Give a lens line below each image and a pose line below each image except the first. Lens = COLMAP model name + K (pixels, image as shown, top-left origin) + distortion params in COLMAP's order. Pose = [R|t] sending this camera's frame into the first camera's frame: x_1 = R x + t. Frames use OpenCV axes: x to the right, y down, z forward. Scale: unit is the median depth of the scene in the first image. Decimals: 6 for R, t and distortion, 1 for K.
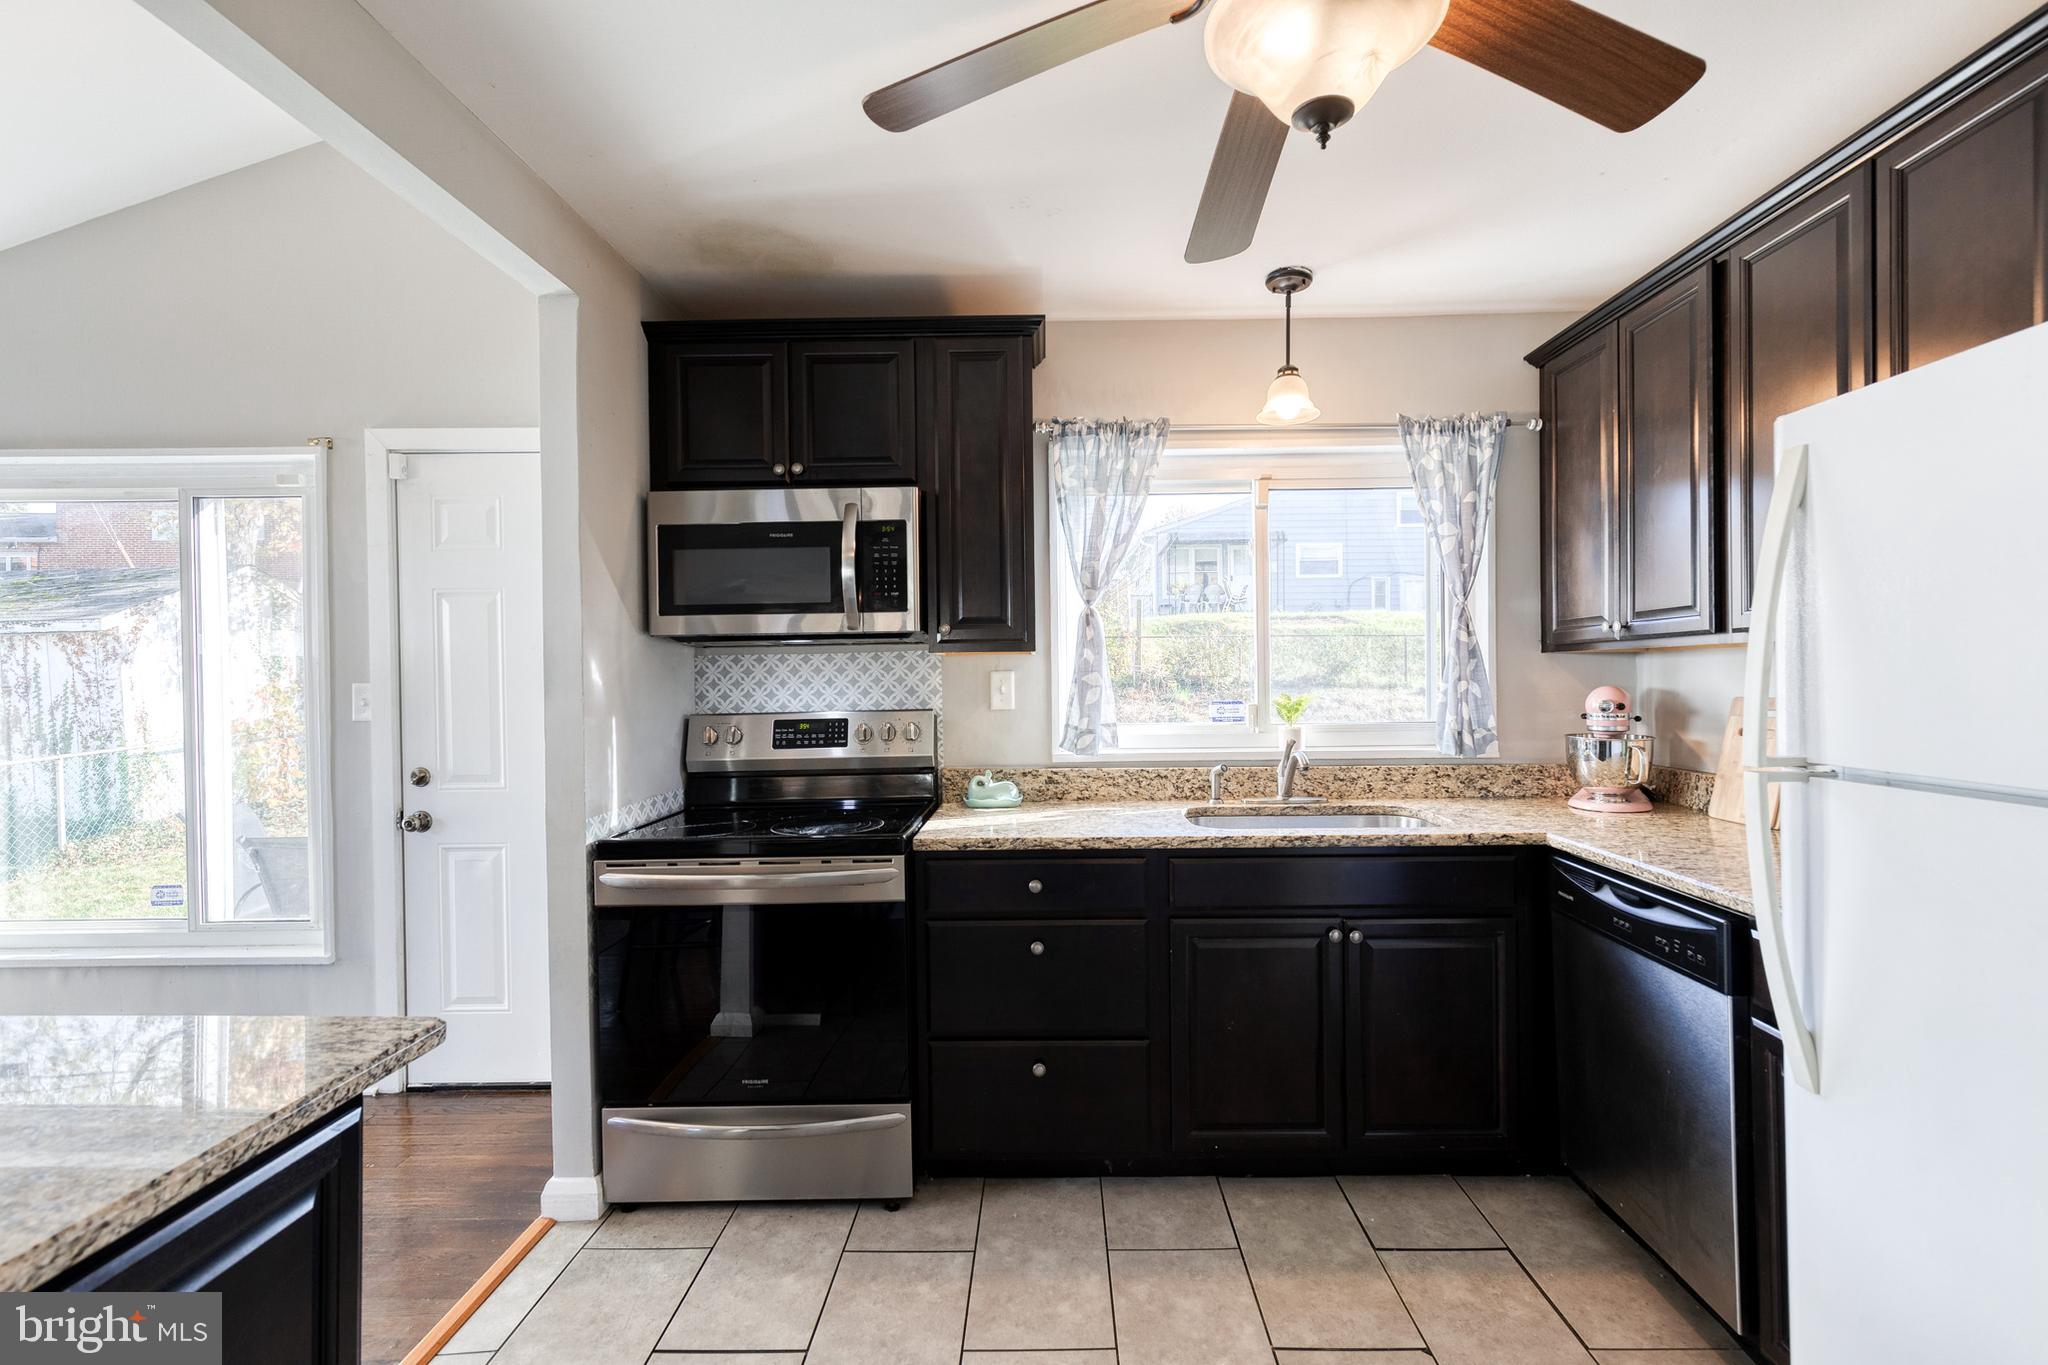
lens RADIAL K [[924.6, 0, 1046.0], [0, 924.6, 682.8], [0, 0, 1]] dist [0.010718, -0.002503]
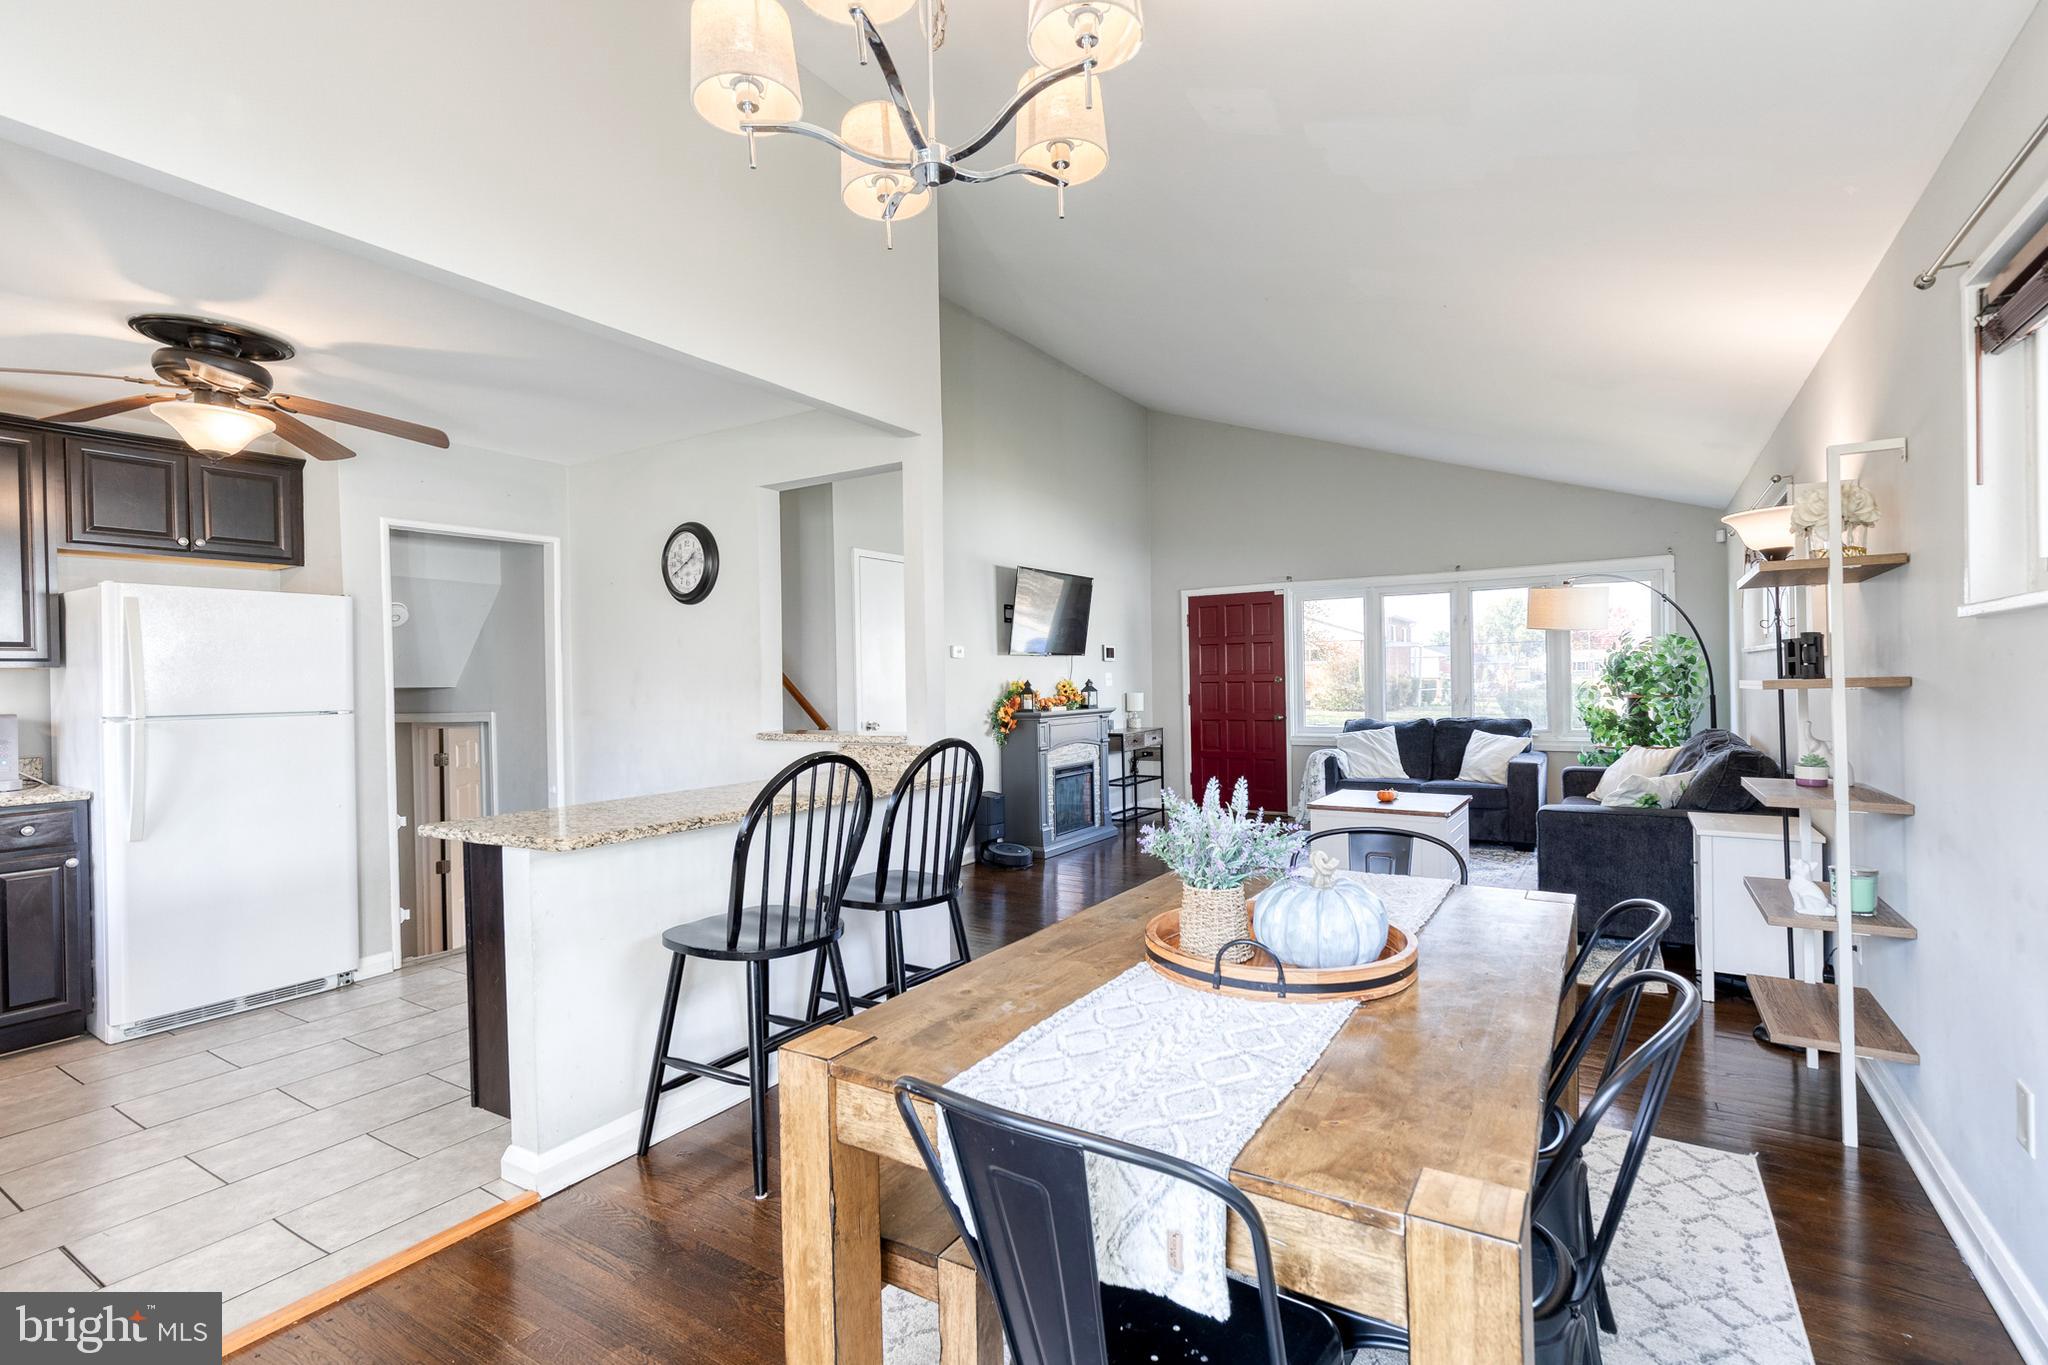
lens RADIAL K [[924.6, 0, 1043.4], [0, 924.6, 682.7], [0, 0, 1]] dist [0.010718, -0.002503]
pose [[-0.853825, 0.025490, 0.519936, -1.239958], [0.033230, 0.999432, 0.005572, 0.028076], [-0.519498, 0.022035, -0.854187, 0.862217]]
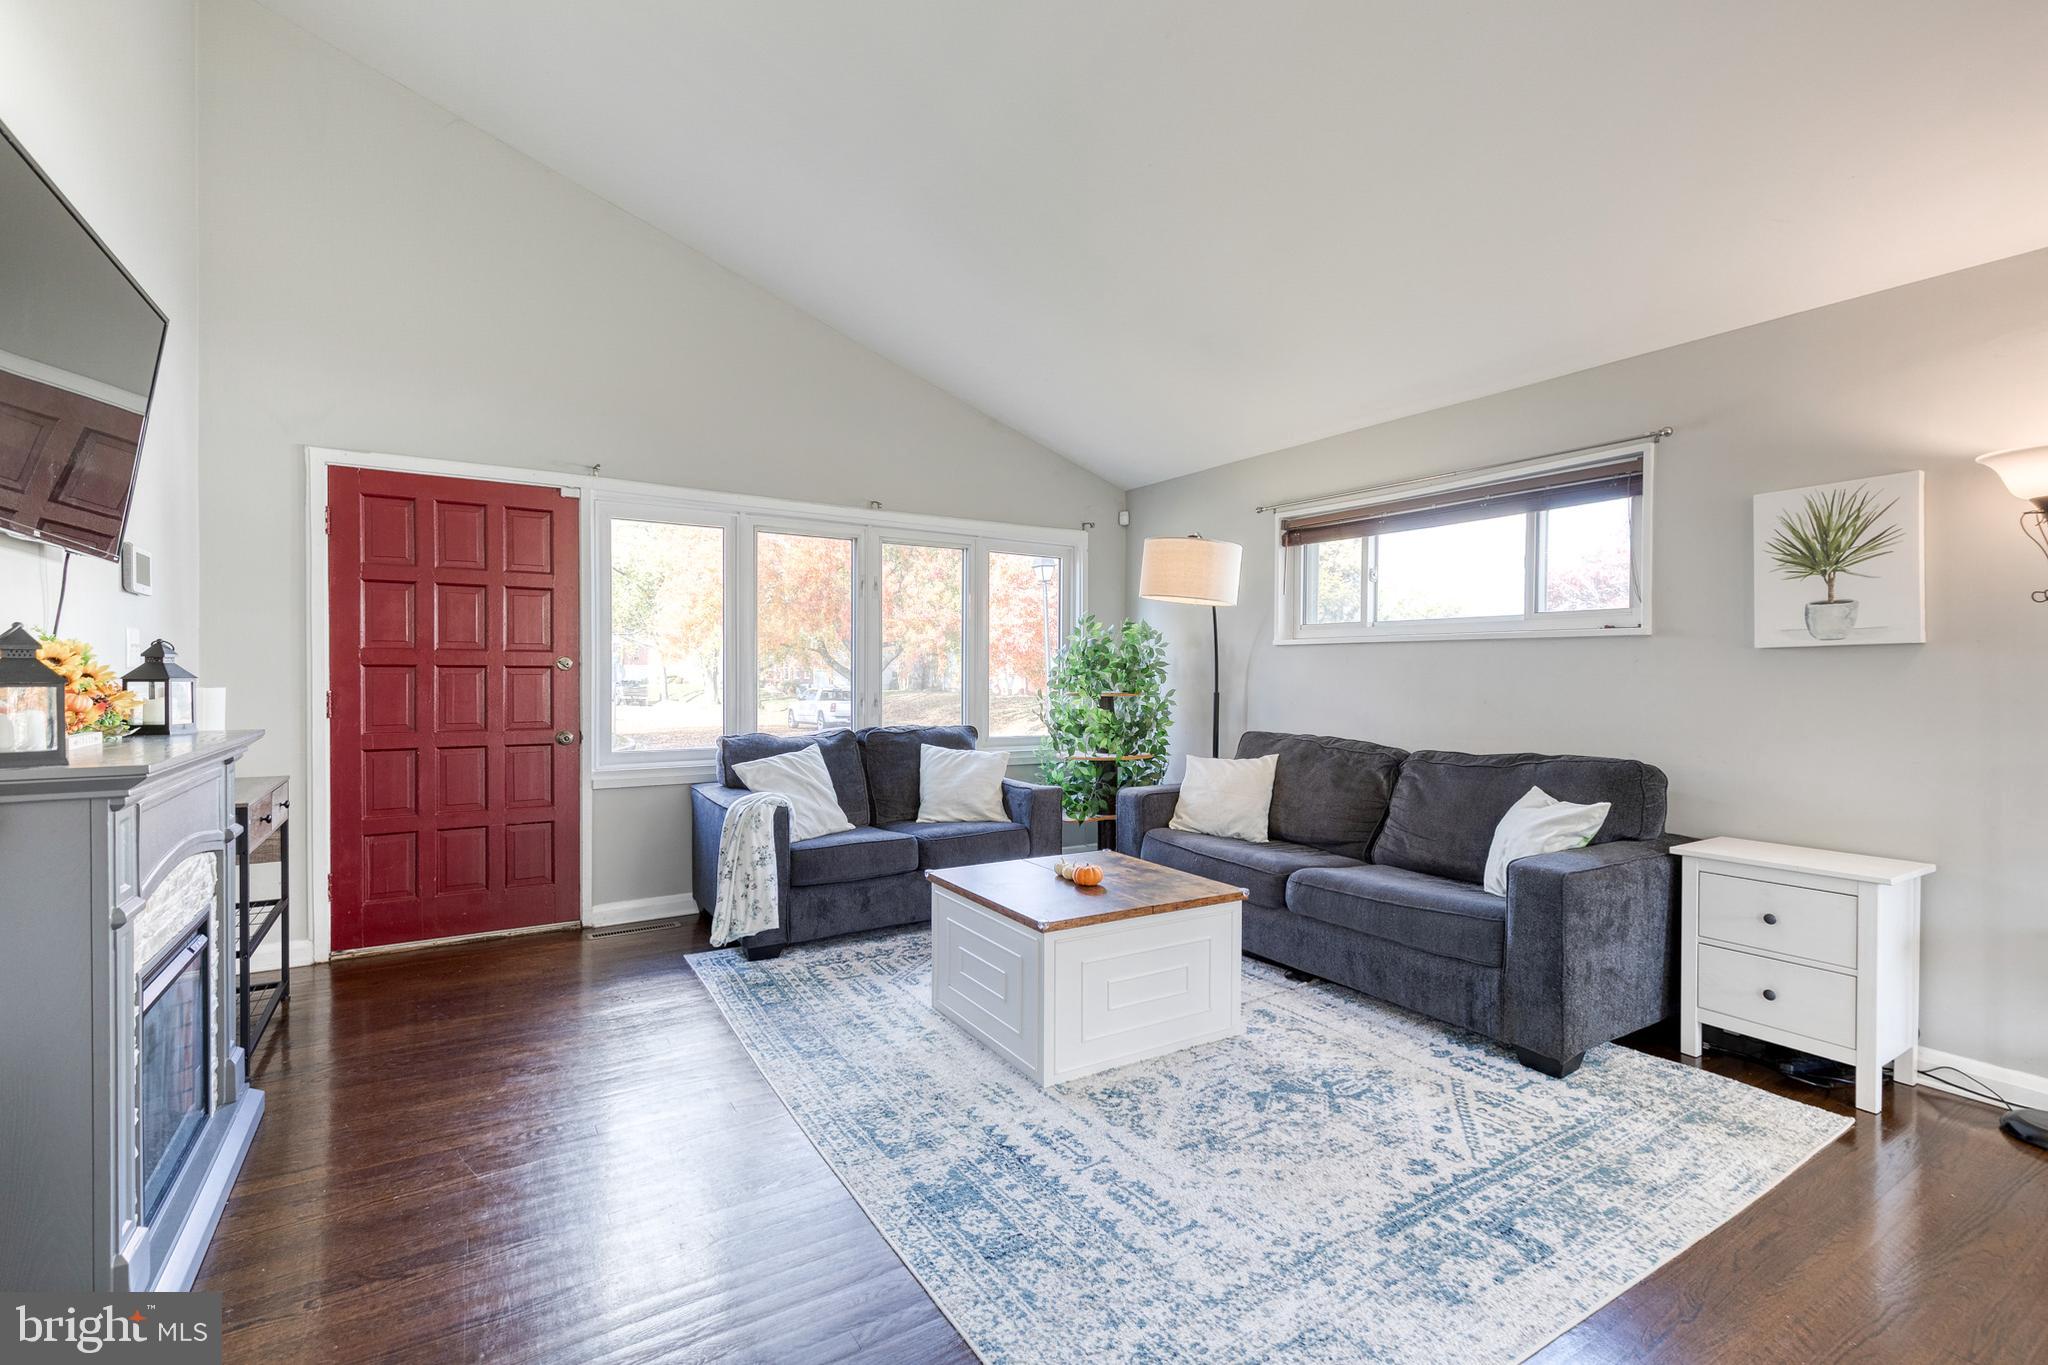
lens RADIAL K [[924.6, 0, 1107.2], [0, 924.6, 686.3], [0, 0, 1]] dist [0.010718, -0.002503]
pose [[-0.831176, 0.015047, -0.555806, -0.181694], [-0.001327, 0.999577, 0.029044, 0.053355], [0.556008, 0.024878, -0.830805, -0.366106]]
